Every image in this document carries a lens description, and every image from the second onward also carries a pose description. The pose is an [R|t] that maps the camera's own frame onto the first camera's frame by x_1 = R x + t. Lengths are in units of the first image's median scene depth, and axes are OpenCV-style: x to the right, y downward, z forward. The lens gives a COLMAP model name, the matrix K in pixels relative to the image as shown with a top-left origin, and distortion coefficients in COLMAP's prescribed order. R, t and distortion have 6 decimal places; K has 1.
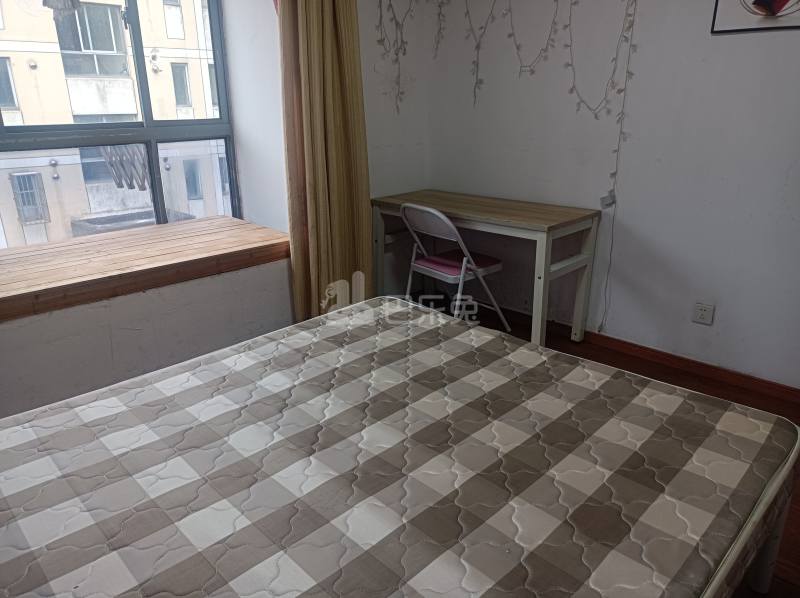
lens RADIAL K [[597.3, 0, 396.9], [0, 597.3, 297.4], [0, 0, 1]] dist [0.026525, -0.021422]
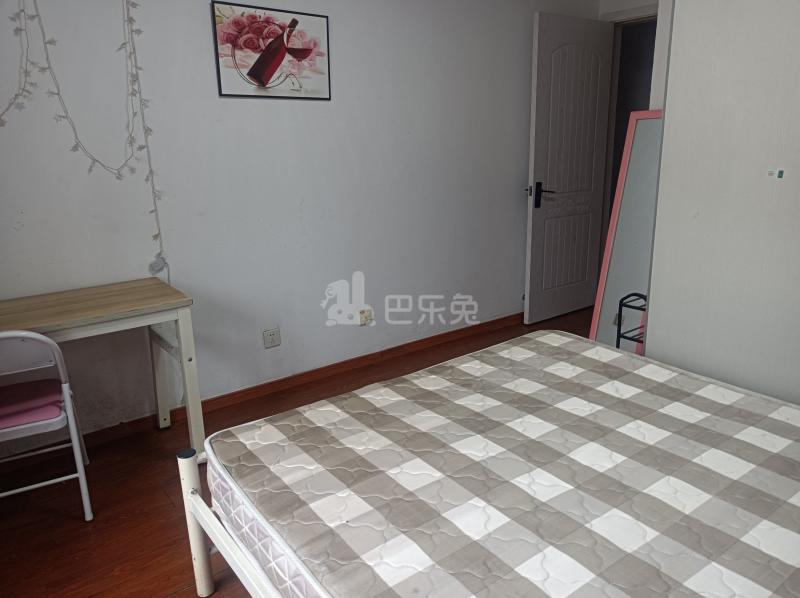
lens RADIAL K [[597.3, 0, 397.2], [0, 597.3, 298.6], [0, 0, 1]] dist [0.026525, -0.021422]
pose [[0.136001, -0.245767, 0.959741, -0.571537], [0.339559, 0.921628, 0.187890, -0.190317], [-0.930701, 0.300335, 0.208794, 0.571934]]
